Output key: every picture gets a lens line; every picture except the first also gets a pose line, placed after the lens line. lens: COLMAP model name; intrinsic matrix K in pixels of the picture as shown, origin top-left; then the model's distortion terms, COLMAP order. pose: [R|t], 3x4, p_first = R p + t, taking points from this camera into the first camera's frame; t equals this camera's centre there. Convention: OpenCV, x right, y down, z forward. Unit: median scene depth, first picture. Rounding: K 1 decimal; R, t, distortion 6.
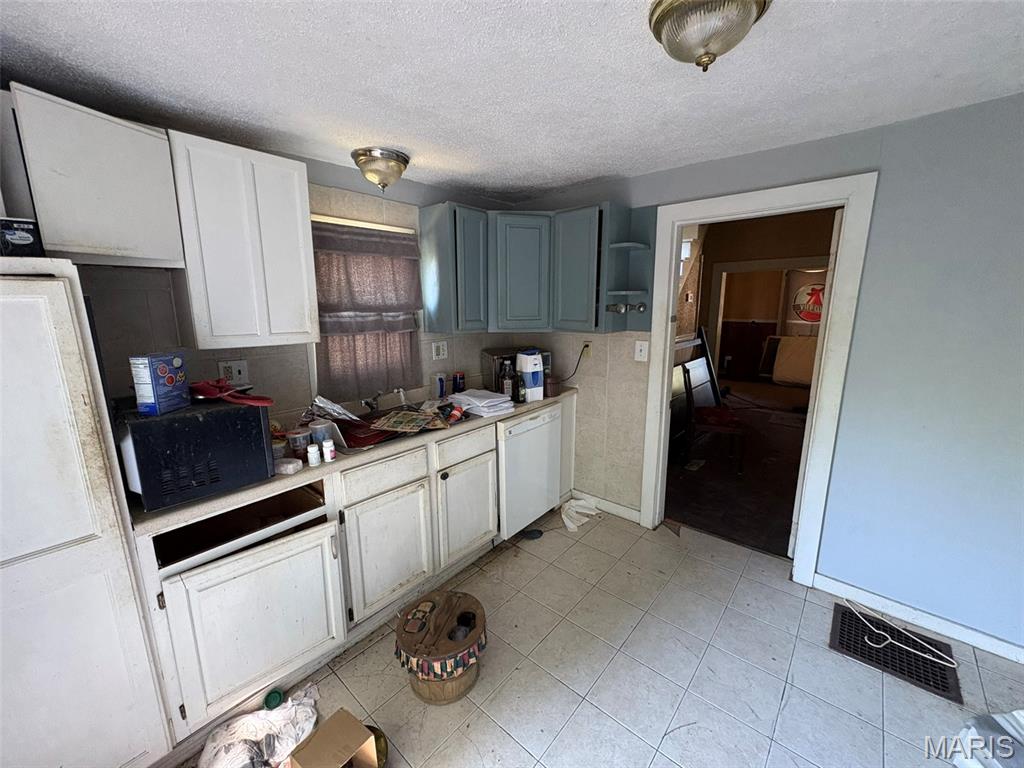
lens RADIAL K [[407.0, 0, 512.0], [0, 407.0, 384.0], [0, 0, 1]] dist [0.000344, 0.000323]
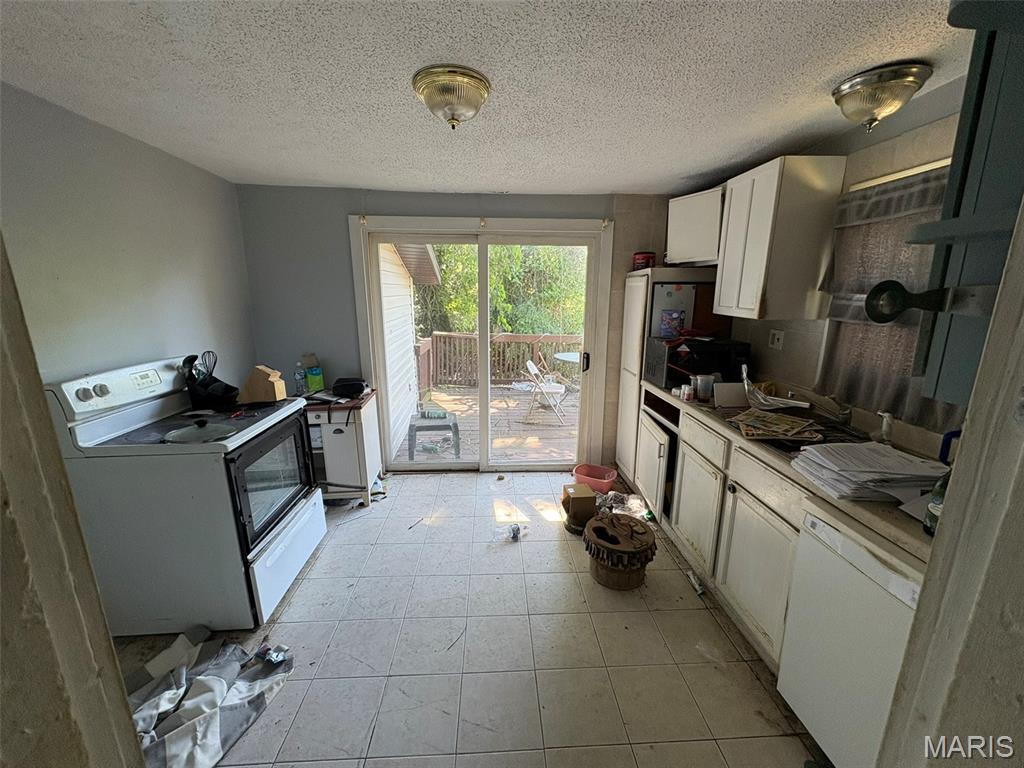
lens RADIAL K [[407.0, 0, 512.0], [0, 407.0, 384.0], [0, 0, 1]] dist [0.000344, 0.000323]
pose [[-0.718627, 0.164158, -0.675742, 0.803719], [-0.131280, 0.922239, 0.363651, -0.257011], [0.682892, 0.350040, -0.641195, 1.316984]]
